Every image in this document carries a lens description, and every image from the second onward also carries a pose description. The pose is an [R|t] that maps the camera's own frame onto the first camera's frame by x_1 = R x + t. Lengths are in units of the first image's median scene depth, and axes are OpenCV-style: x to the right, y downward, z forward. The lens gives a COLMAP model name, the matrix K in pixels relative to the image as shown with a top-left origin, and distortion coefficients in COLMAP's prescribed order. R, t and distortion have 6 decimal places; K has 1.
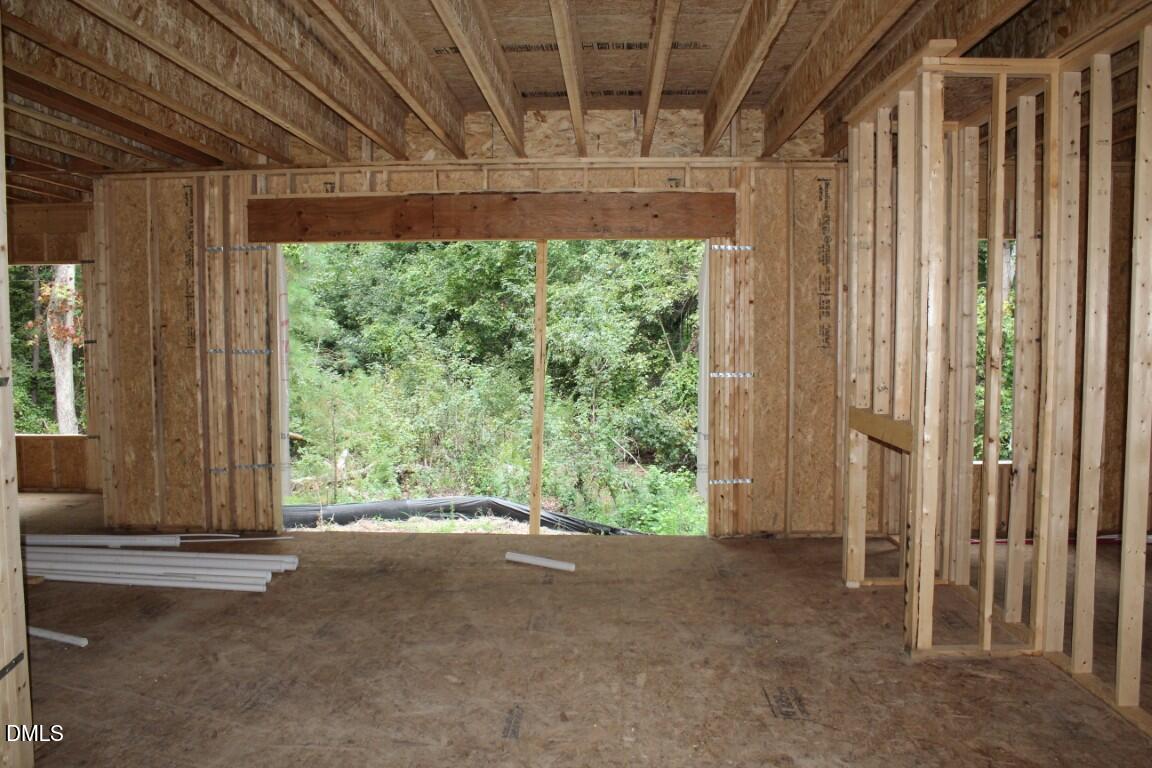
lens RADIAL K [[946.3, 0, 576.9], [0, 946.3, 386.6], [0, 0, 1]] dist [-0.131338, 0.039069]
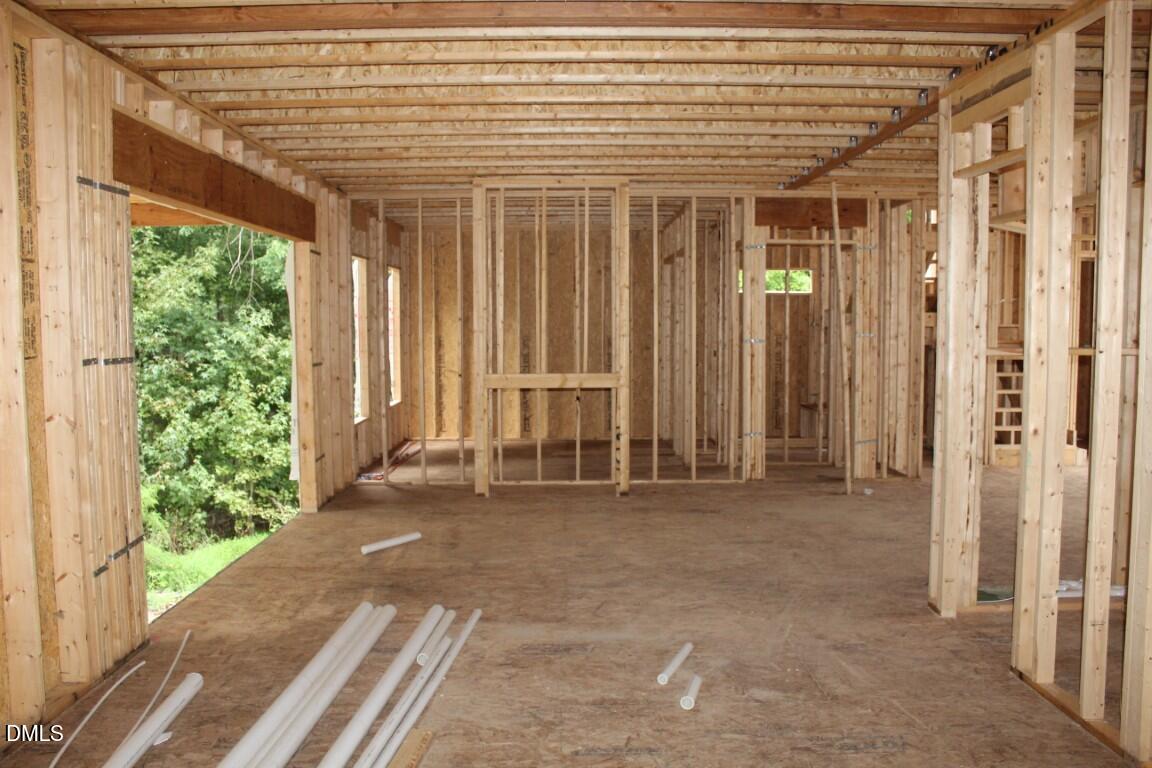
lens RADIAL K [[946.3, 0, 571.4], [0, 946.3, 387.4], [0, 0, 1]] dist [-0.131338, 0.039069]
pose [[-0.051340, -0.065631, 0.996522, -0.964493], [0.066776, 0.995380, 0.068996, -0.041641], [-0.996446, 0.070086, -0.046721, 0.737488]]
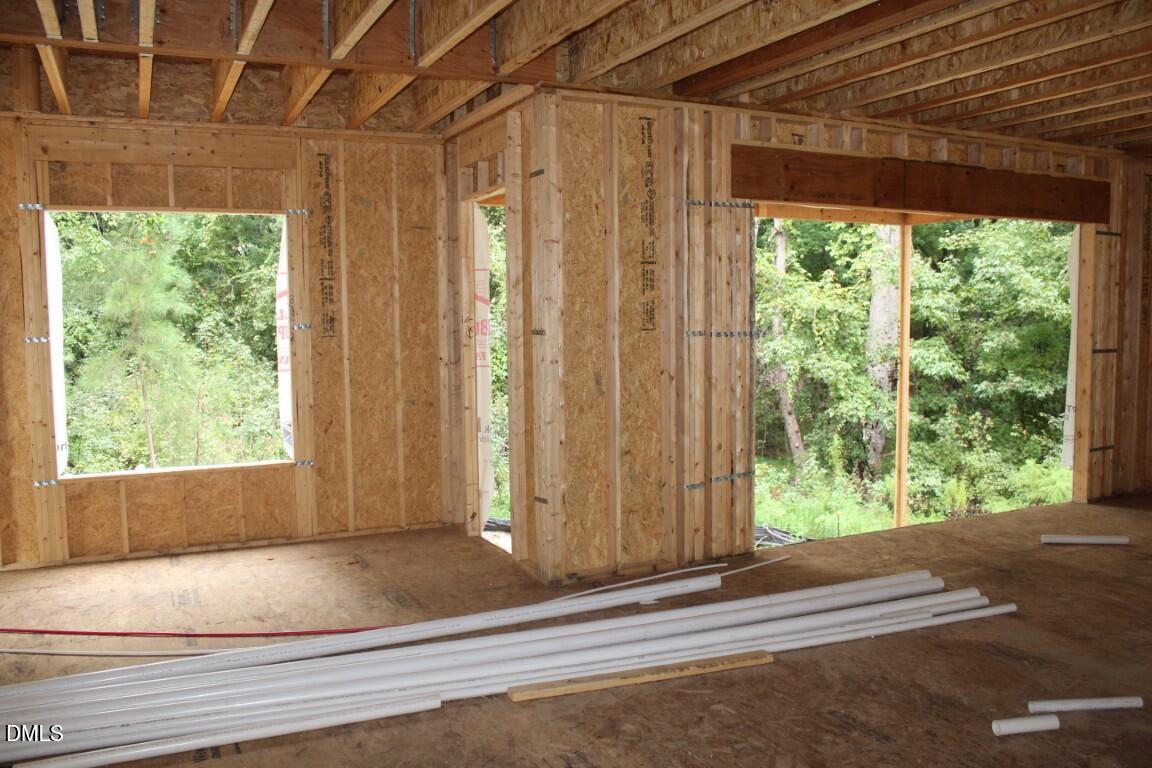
lens RADIAL K [[946.3, 0, 570.1], [0, 946.3, 386.0], [0, 0, 1]] dist [-0.131338, 0.039069]
pose [[0.887661, -0.040093, 0.458748, -0.851054], [0.035080, 0.999195, 0.019448, -0.013693], [-0.459159, -0.001171, 0.888353, 0.345425]]
